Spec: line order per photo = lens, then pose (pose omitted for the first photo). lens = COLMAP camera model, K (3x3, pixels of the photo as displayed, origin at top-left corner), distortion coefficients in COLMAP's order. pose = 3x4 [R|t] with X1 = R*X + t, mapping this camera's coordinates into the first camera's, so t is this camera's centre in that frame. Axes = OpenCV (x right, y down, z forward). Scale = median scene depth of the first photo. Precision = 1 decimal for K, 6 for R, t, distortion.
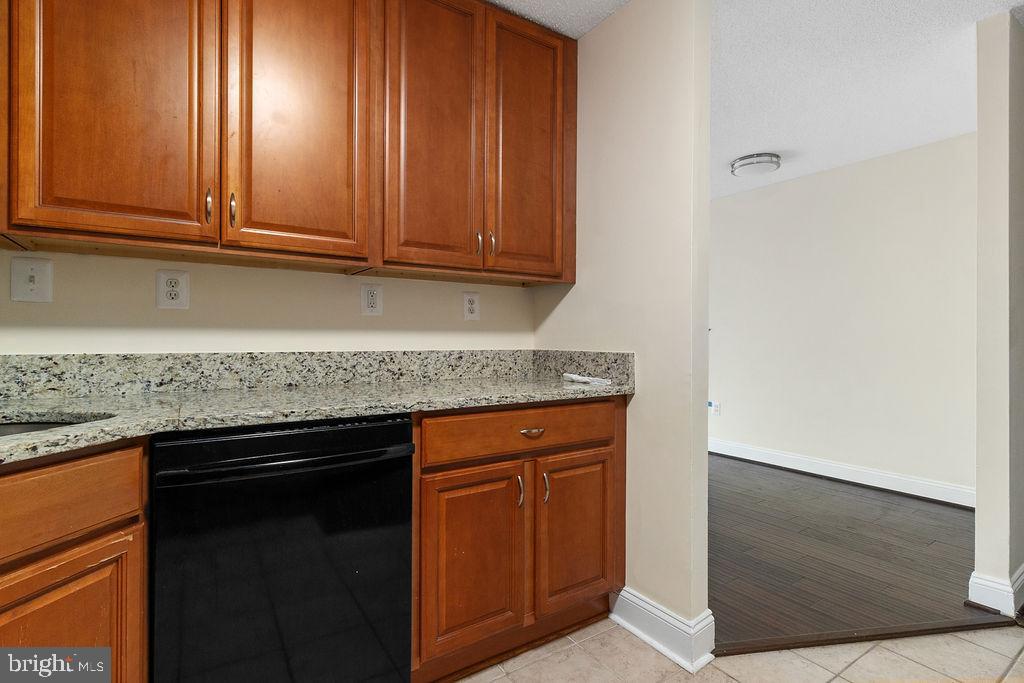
lens RADIAL K [[496.0, 0, 494.8], [0, 496.0, 338.6], [0, 0, 1]] dist [-0.000346, -0.000203]
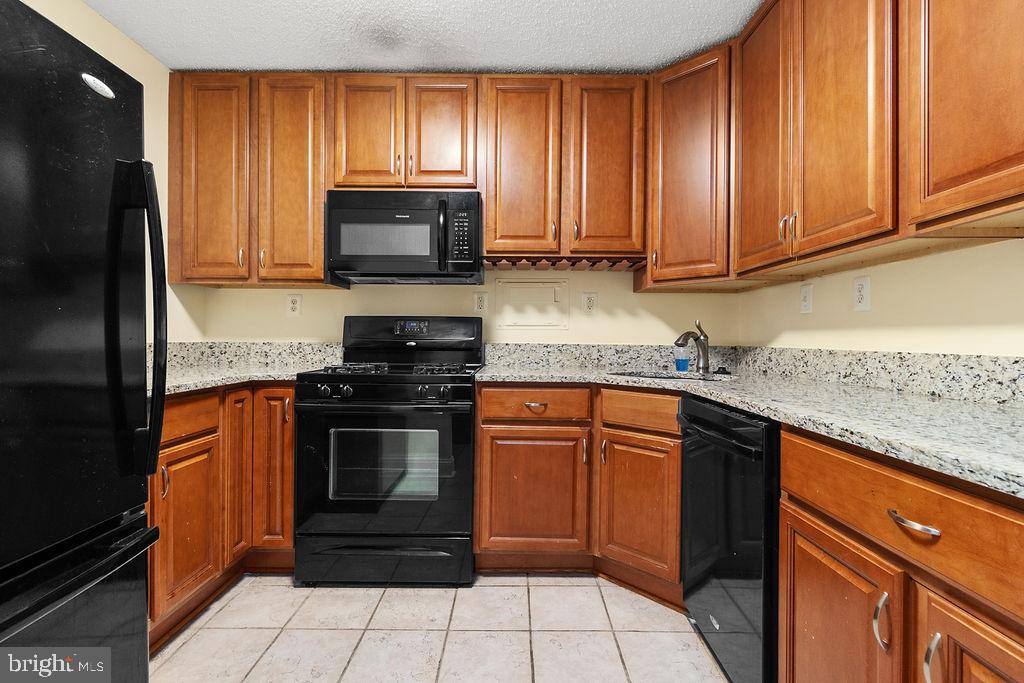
lens RADIAL K [[478.1, 0, 517.3], [0, 478.1, 339.2], [0, 0, 1]] dist [0.001168, 0.000112]
pose [[-0.538106, -0.005665, -0.842858, 0.635975], [-0.009546, 0.999954, -0.000627, 0.010836], [0.842823, 0.007709, -0.538135, 0.867085]]
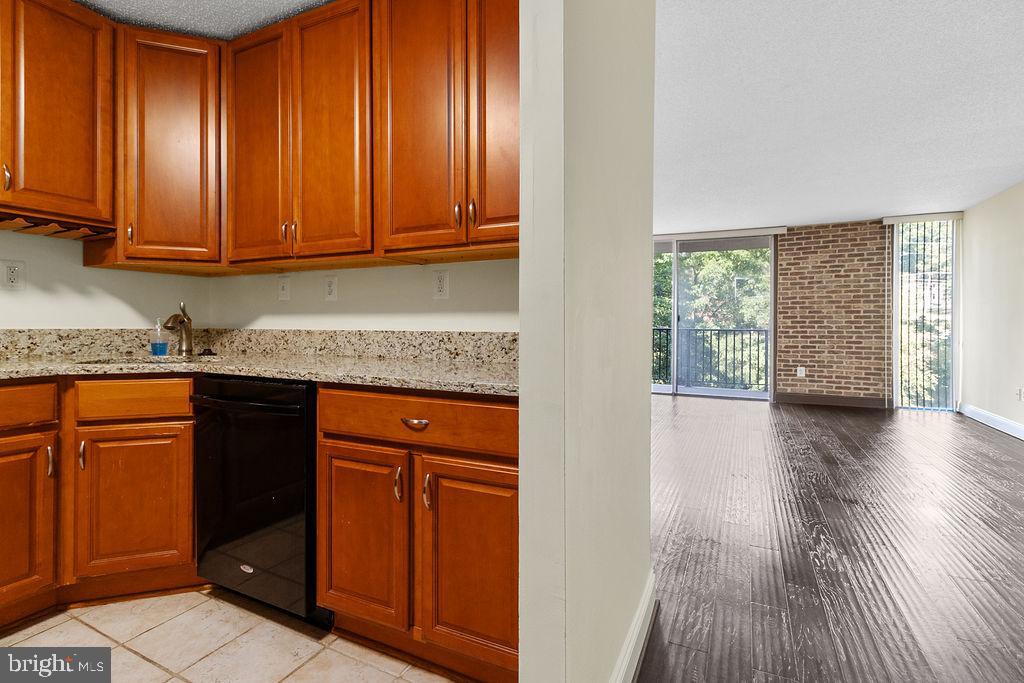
lens RADIAL K [[478.9, 0, 506.2], [0, 478.9, 325.4], [0, 0, 1]] dist [0.001315, -0.000346]
pose [[0.516804, -0.000268, -0.856104, 0.835203], [-0.001606, 0.999998, -0.001282, 0.015152], [0.856102, 0.002038, 0.516802, 0.655152]]
